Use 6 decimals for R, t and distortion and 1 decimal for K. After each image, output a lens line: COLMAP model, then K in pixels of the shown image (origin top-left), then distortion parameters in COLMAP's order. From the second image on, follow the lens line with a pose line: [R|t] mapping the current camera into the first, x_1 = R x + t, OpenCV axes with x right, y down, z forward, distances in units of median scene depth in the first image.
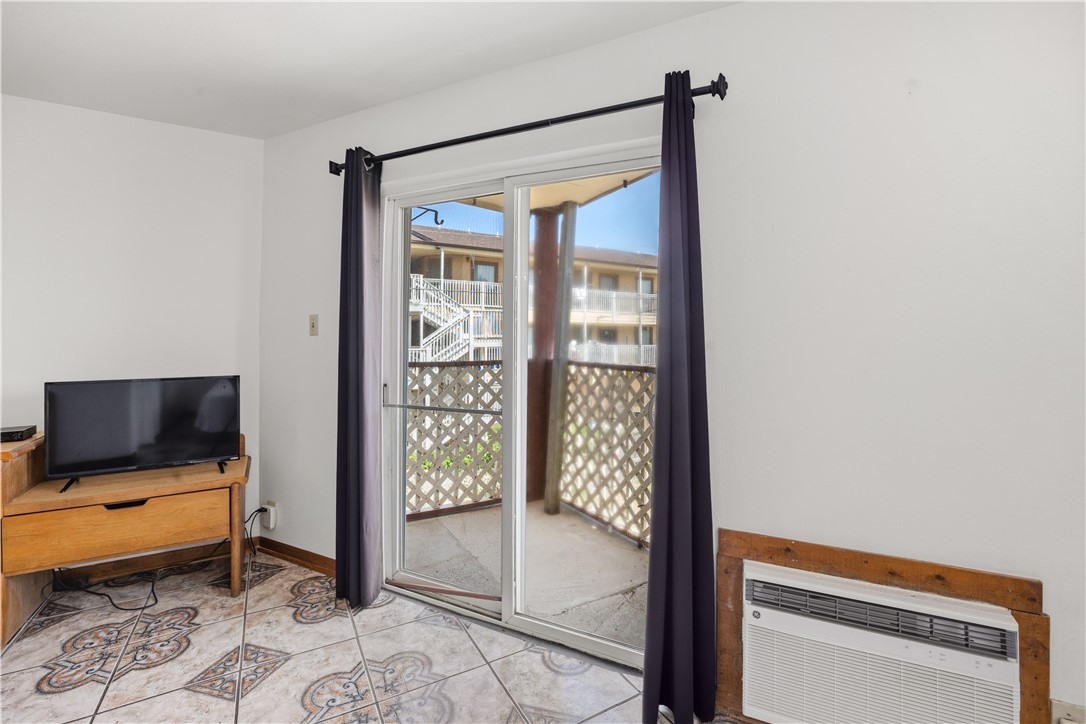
lens RADIAL K [[465.6, 0, 547.2], [0, 465.6, 334.6], [0, 0, 1]] dist [-0.011611, 0.000355]
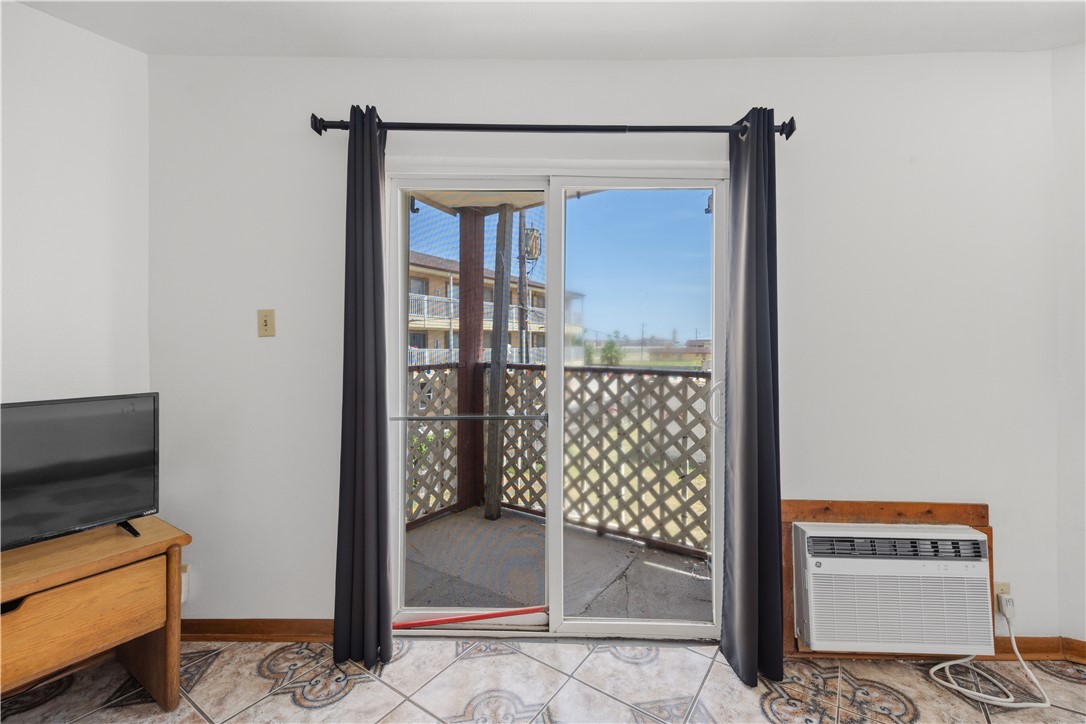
lens RADIAL K [[454.0, 0, 540.6], [0, 454.0, 344.1], [0, 0, 1]] dist [0.025022, -0.000551]
pose [[0.906482, -0.000612, 0.422245, -0.464382], [-0.004368, 0.999932, 0.010827, 0.004760], [-0.422223, -0.011659, 0.906417, 0.129884]]
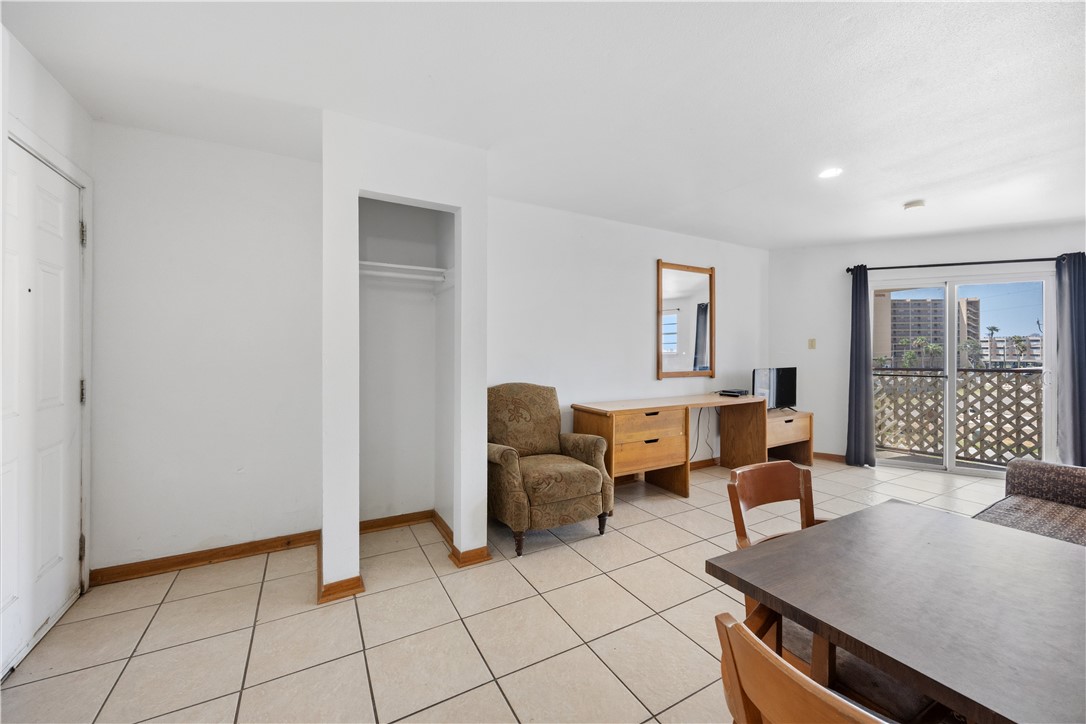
lens RADIAL K [[425.0, 0, 550.4], [0, 425.0, 350.9], [0, 0, 1]] dist [-0.000662, -0.000082]
pose [[0.999821, -0.004397, -0.018404, -1.826896], [0.004561, 0.999950, 0.008920, -0.010799], [0.018364, -0.009003, 0.999791, -1.013993]]
